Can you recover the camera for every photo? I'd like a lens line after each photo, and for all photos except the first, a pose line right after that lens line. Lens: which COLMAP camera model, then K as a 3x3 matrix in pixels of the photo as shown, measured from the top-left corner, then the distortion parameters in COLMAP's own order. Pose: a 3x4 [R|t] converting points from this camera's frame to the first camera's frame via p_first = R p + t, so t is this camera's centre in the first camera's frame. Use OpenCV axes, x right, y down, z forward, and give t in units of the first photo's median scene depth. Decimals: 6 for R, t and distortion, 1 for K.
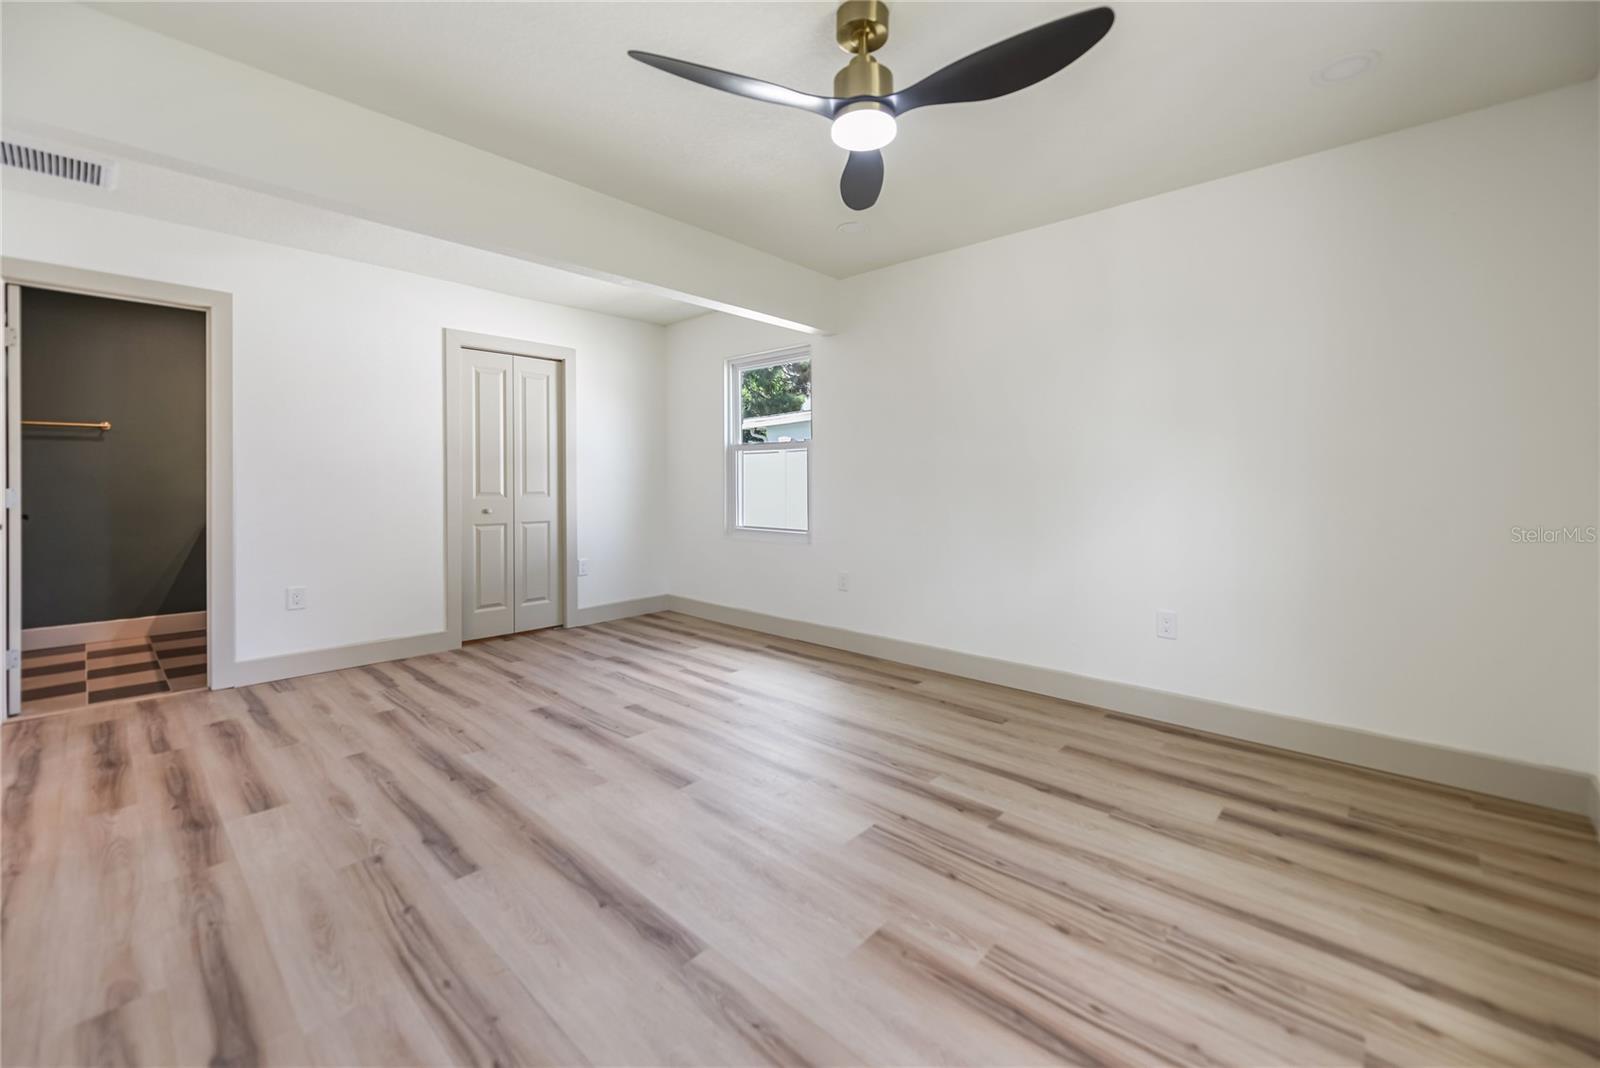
lens RADIAL K [[654.5, 0, 802.0], [0, 654.5, 473.3], [0, 0, 1]] dist [0.001882, -0.000616]
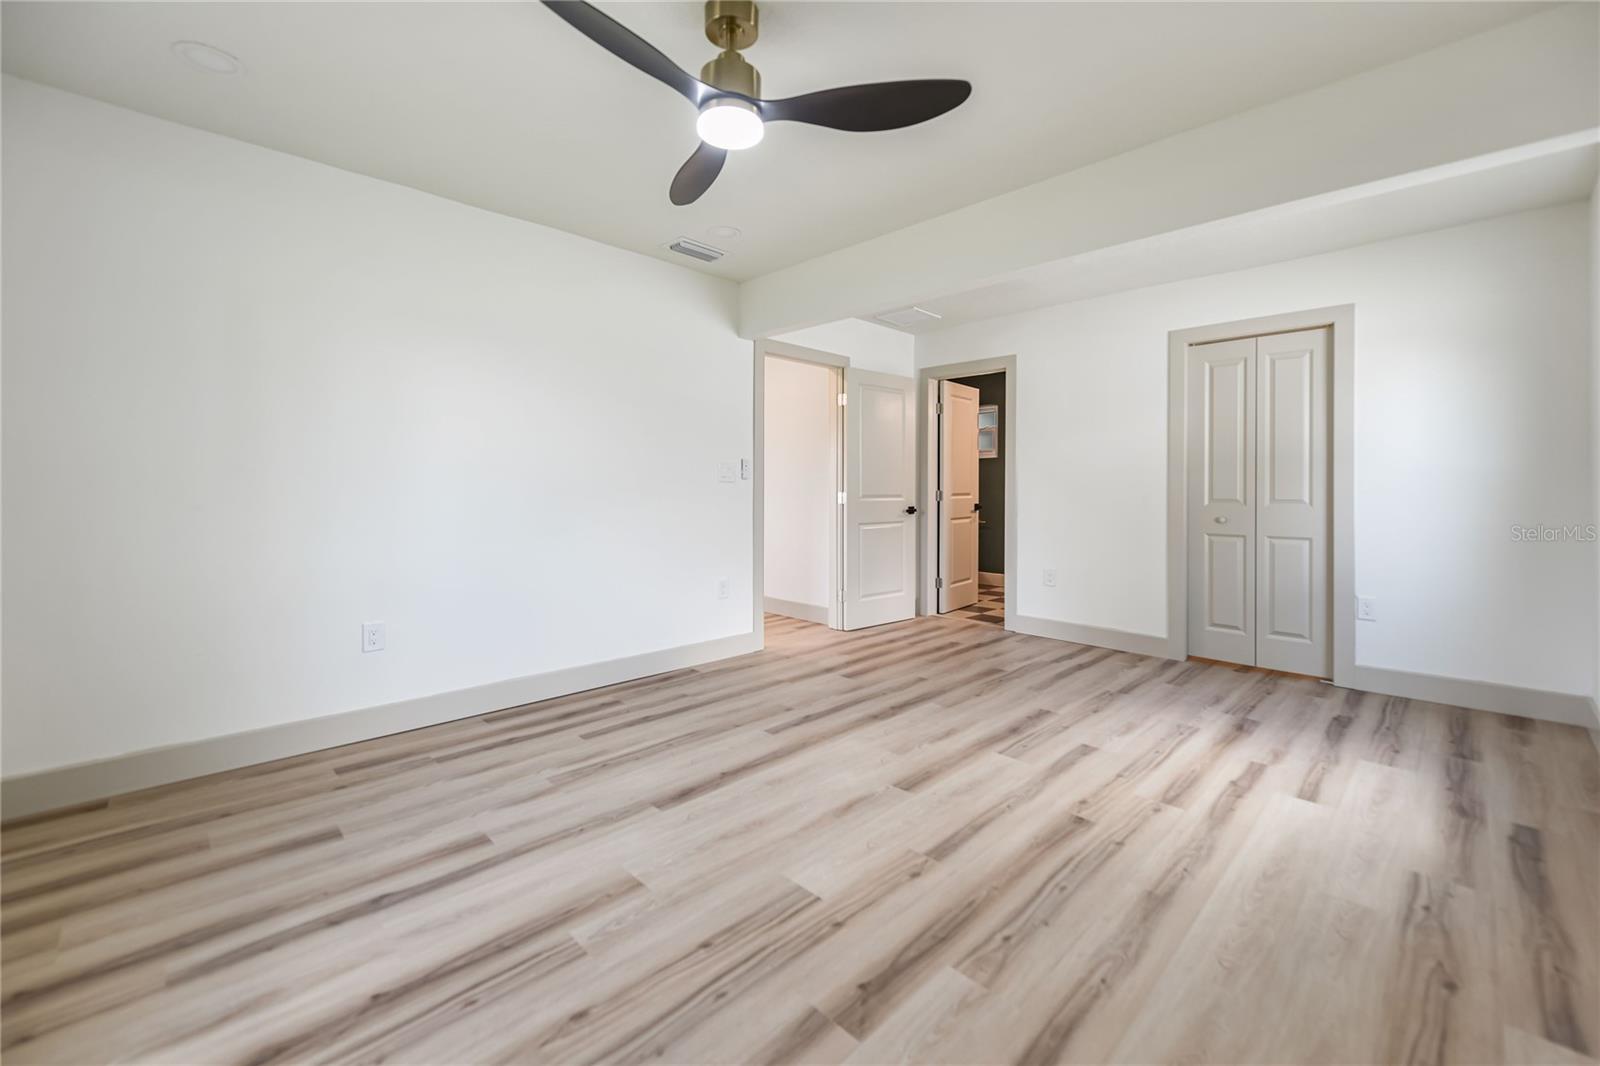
lens RADIAL K [[653.3, 0, 812.0], [0, 653.3, 487.6], [0, 0, 1]] dist [0.001000, -0.000487]
pose [[-0.032440, 0.002538, -0.999470, 0.744169], [0.010173, 0.999946, 0.002209, 0.009876], [0.999422, -0.010096, -0.032464, 0.808505]]
